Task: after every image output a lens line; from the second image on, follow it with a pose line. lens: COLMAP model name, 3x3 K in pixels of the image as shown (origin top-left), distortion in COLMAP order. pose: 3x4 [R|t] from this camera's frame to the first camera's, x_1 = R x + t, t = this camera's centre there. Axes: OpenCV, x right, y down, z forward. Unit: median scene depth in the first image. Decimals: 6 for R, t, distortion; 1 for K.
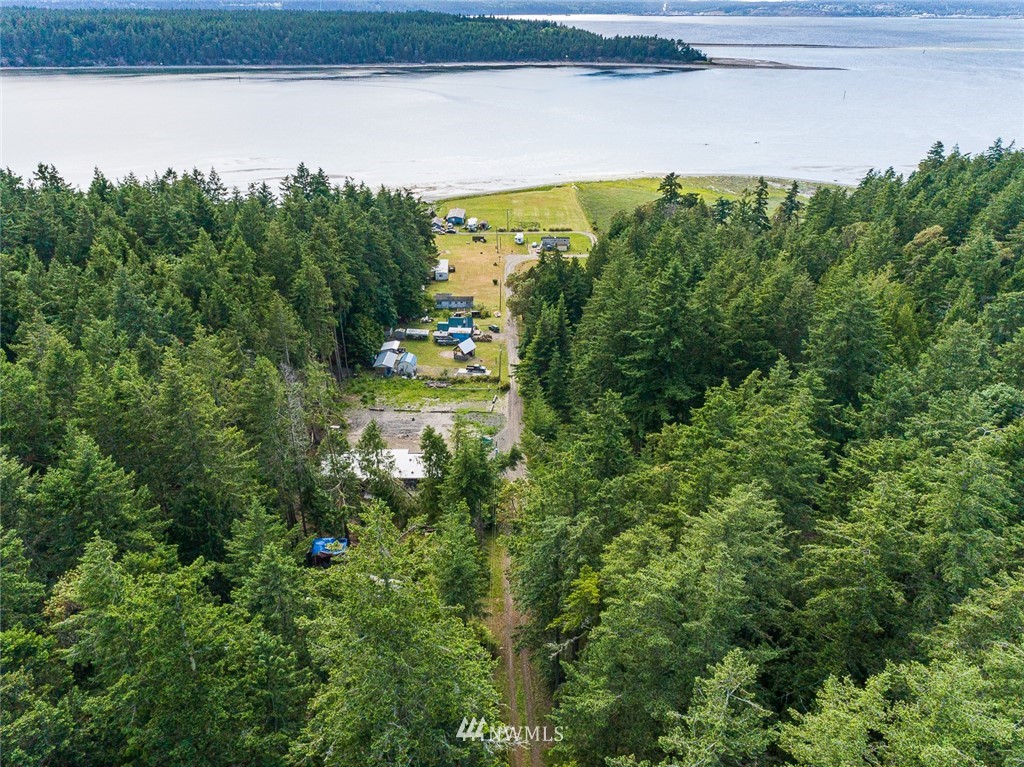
lens RADIAL K [[766.0, 0, 512.0], [0, 766.0, 383.5], [0, 0, 1]] dist [0.024815, 0.012709]
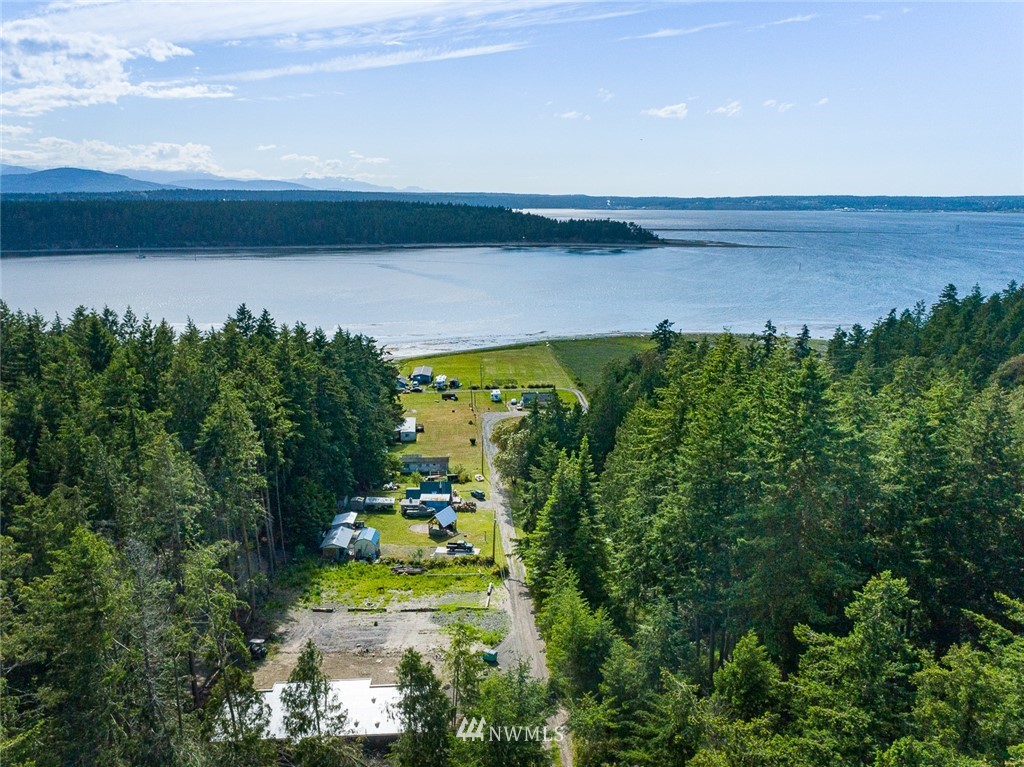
lens RADIAL K [[766.0, 0, 512.0], [0, 766.0, 383.5], [0, 0, 1]] dist [0.024815, 0.012709]
pose [[0.998112, -0.014898, 0.059580, -0.033912], [0.028270, 0.972693, -0.230366, -0.000431], [-0.054521, 0.231616, 0.971278, 0.207233]]
